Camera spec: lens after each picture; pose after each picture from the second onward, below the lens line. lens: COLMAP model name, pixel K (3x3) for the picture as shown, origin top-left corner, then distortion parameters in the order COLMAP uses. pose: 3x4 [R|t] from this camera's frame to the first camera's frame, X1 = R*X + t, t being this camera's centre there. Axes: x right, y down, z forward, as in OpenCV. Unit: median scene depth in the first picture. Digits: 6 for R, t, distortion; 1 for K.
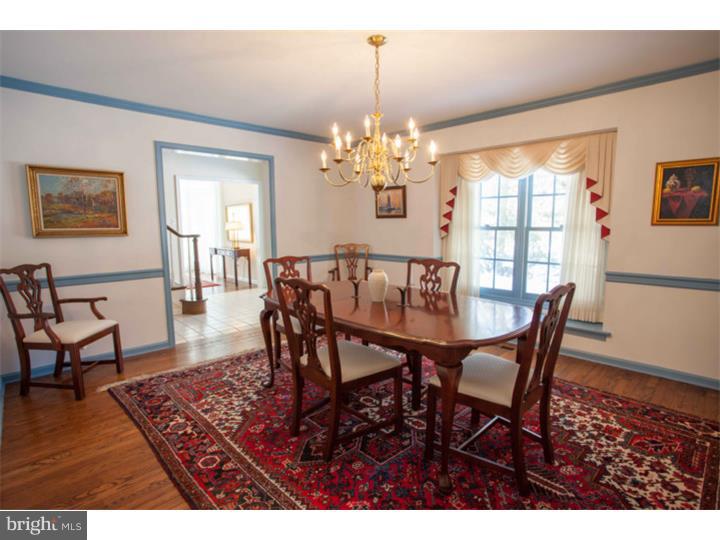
lens RADIAL K [[378.7, 0, 356.5], [0, 378.7, 270.1], [0, 0, 1]] dist [-0.005278, -0.000008]
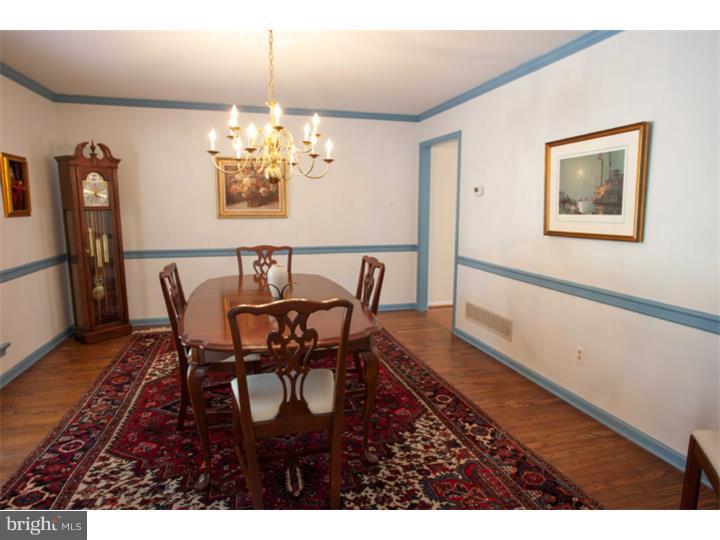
lens RADIAL K [[423.6, 0, 358.7], [0, 423.6, 266.9], [0, 0, 1]] dist [-0.039428, 0.003360]
pose [[-0.884433, -0.057007, 0.463173, -0.638404], [0.064139, 0.968243, 0.241644, -0.245055], [-0.462239, 0.243425, -0.852689, 1.855260]]
